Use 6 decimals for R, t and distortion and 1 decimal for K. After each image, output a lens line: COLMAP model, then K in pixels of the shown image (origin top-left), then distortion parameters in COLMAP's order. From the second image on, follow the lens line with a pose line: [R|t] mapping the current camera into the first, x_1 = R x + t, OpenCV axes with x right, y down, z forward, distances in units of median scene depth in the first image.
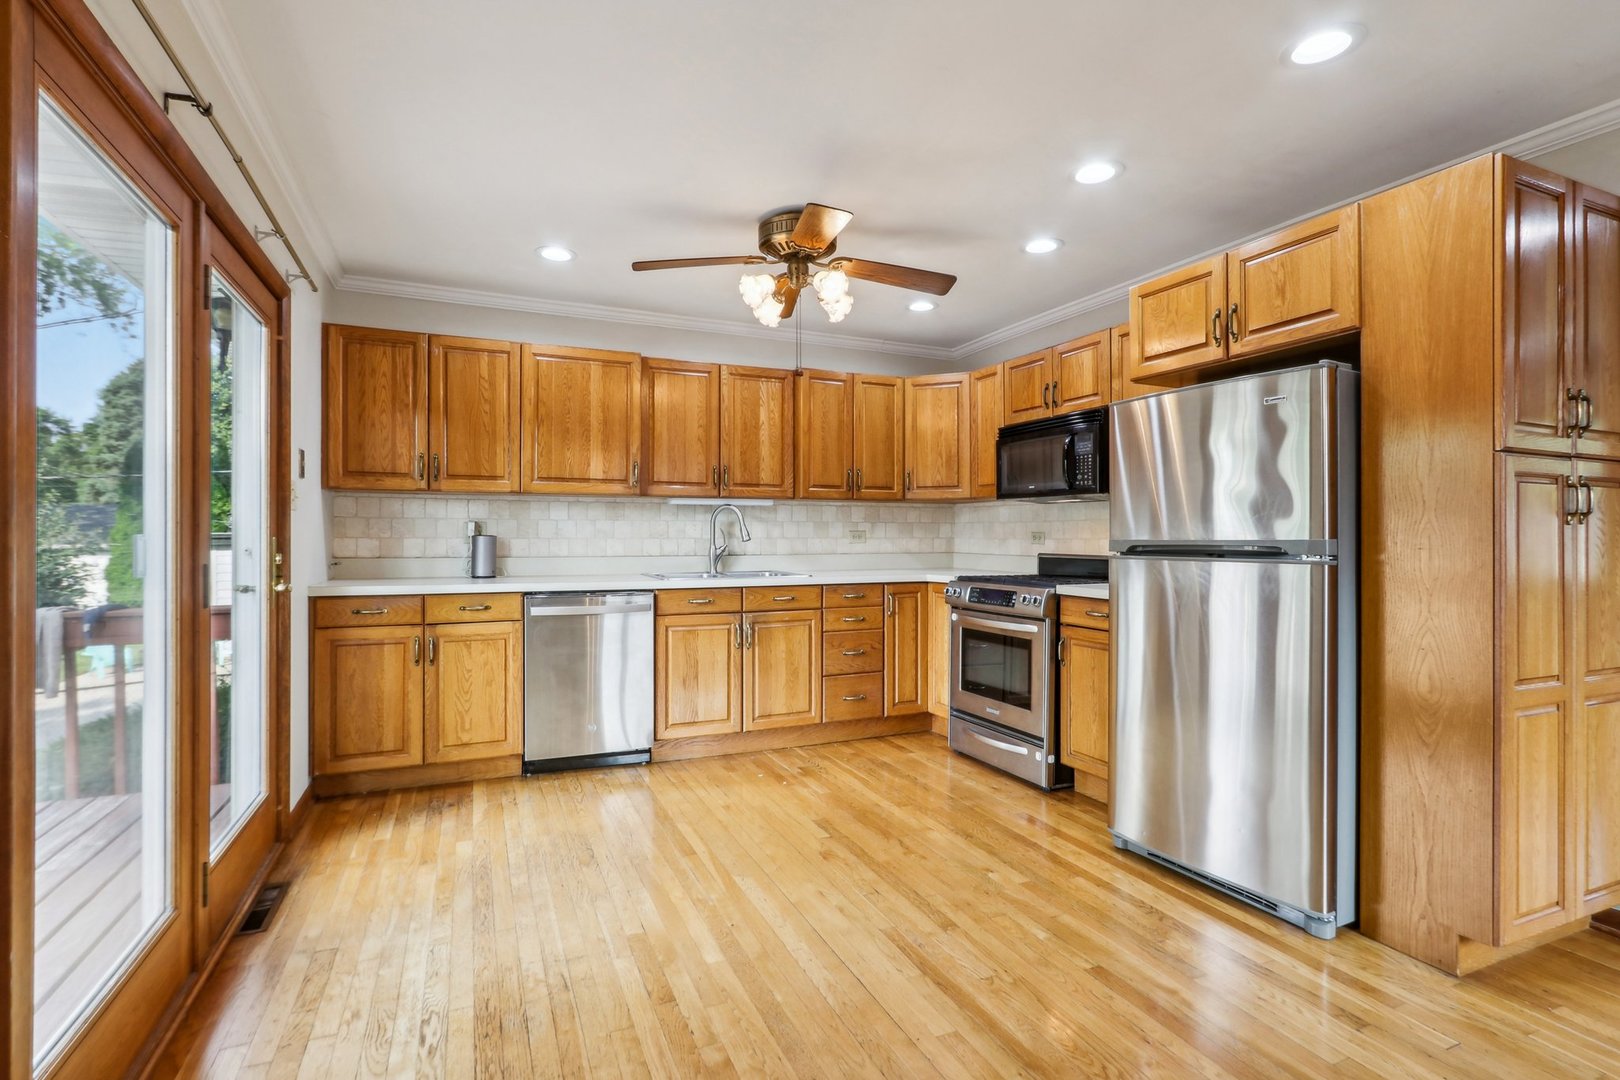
lens RADIAL K [[765.6, 0, 790.2], [0, 765.6, 532.8], [0, 0, 1]] dist [-0.017929, 0.002131]
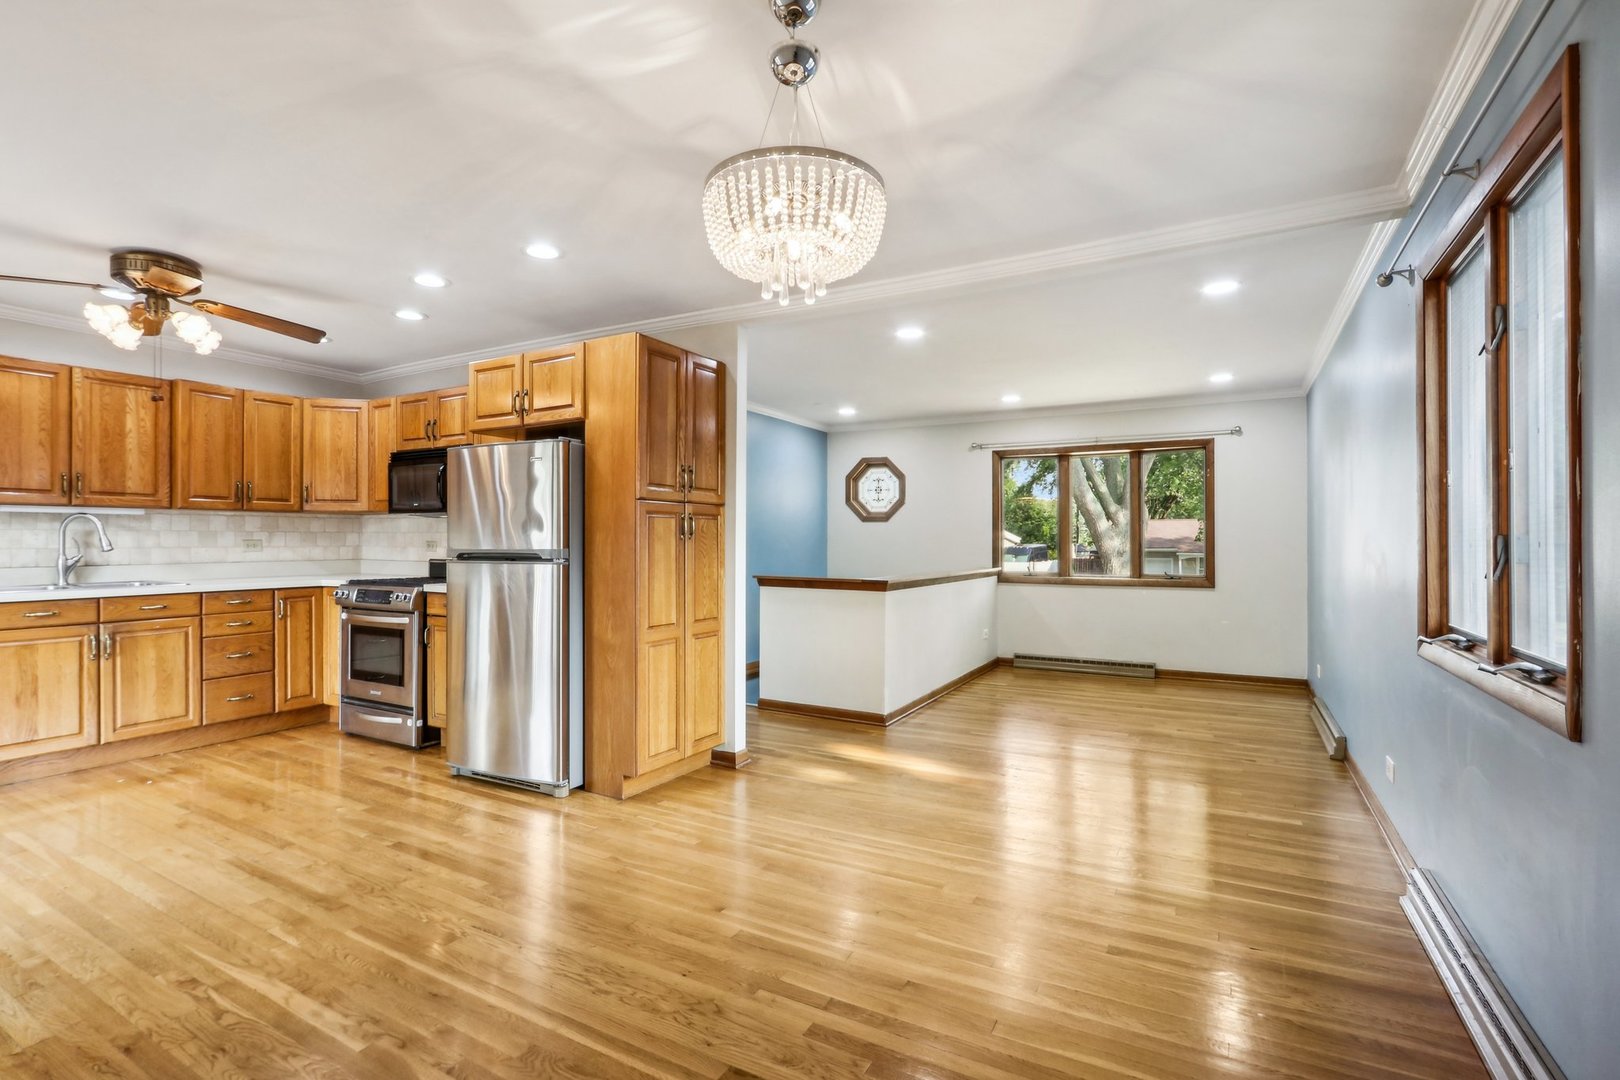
lens RADIAL K [[765.6, 0, 790.3], [0, 765.6, 538.2], [0, 0, 1]] dist [-0.017929, 0.002131]
pose [[0.799890, 0.000118, 0.600147, 0.078504], [-0.001686, 0.999996, 0.002050, -0.011866], [-0.600145, -0.002651, 0.799887, -0.374503]]
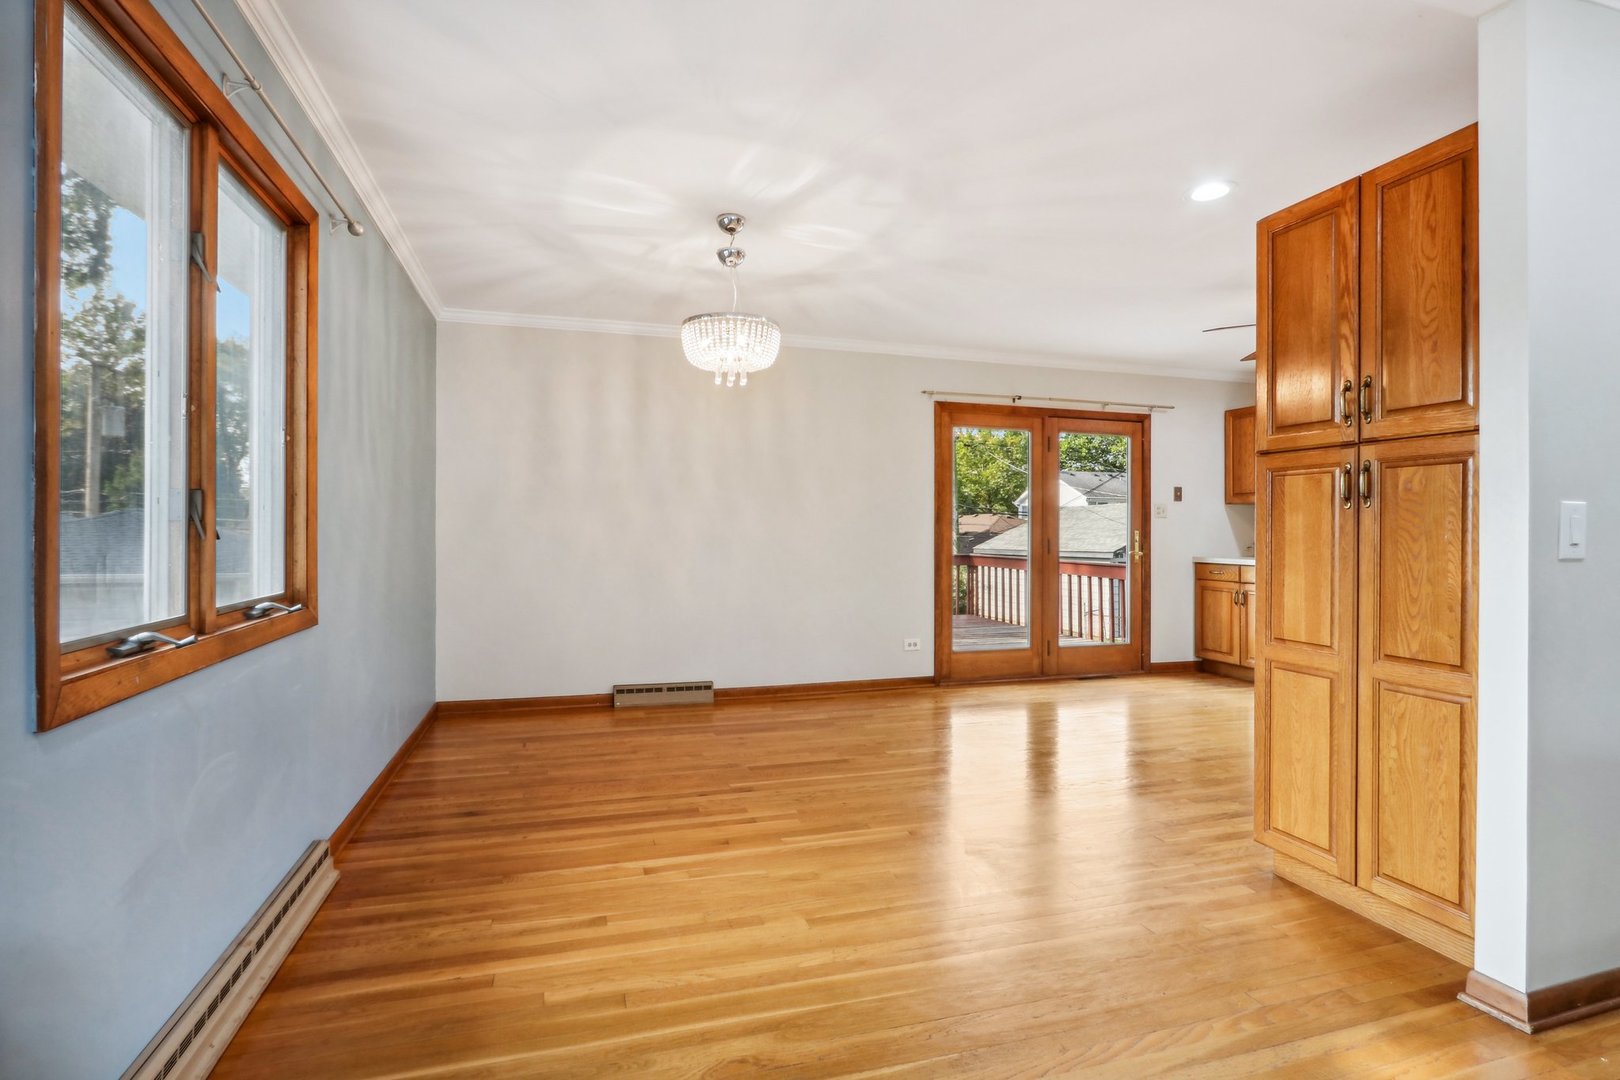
lens RADIAL K [[765.6, 0, 808.2], [0, 765.6, 544.0], [0, 0, 1]] dist [-0.017929, 0.002131]
pose [[-0.091521, 0.011647, -0.995735, 1.284583], [0.000546, 0.999932, 0.011646, 0.015015], [0.995803, 0.000522, -0.091521, 0.198468]]
